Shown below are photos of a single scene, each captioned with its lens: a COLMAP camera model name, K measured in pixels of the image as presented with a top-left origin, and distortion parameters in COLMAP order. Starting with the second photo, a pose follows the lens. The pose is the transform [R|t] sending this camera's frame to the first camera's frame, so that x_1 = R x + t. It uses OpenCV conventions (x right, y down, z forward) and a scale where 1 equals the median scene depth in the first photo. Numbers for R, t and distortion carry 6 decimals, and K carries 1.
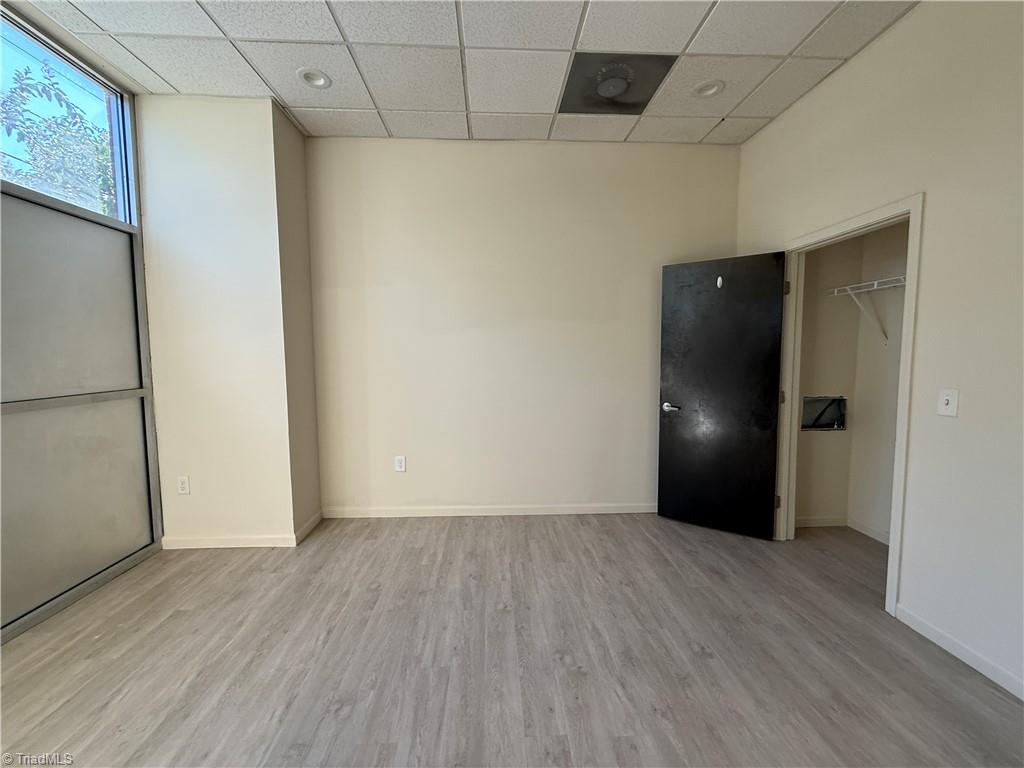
lens RADIAL K [[410.9, 0, 512.0], [0, 410.9, 384.0], [0, 0, 1]] dist [-0.001201, 0.000010]
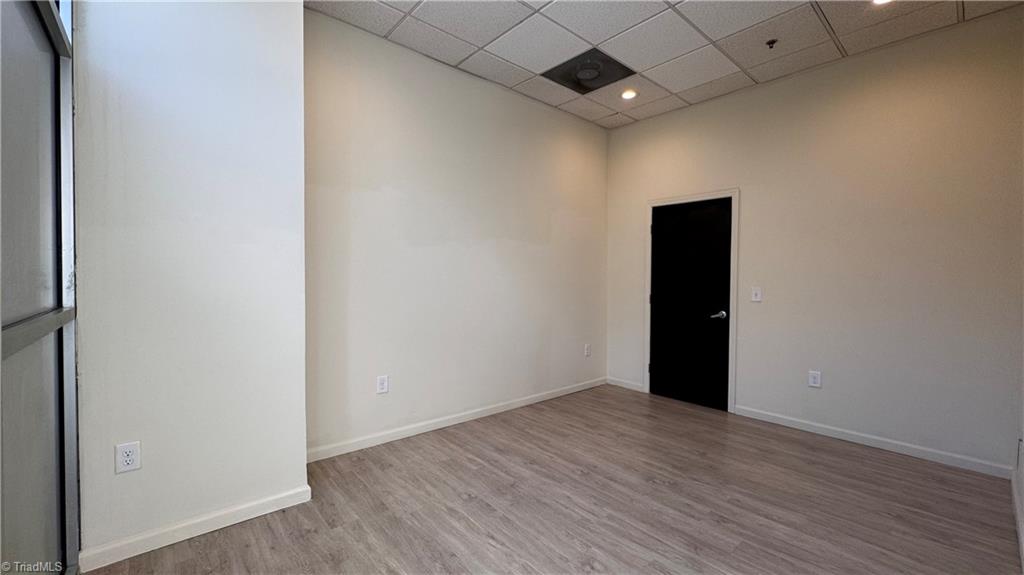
lens RADIAL K [[408.5, 0, 513.3], [0, 408.5, 285.8], [0, 0, 1]] dist [-0.005251, 0.000910]
pose [[0.785145, -0.005868, 0.619284, -0.782776], [0.035614, 0.998728, -0.035689, 0.021398], [-0.618287, 0.050077, 0.784356, 0.119987]]
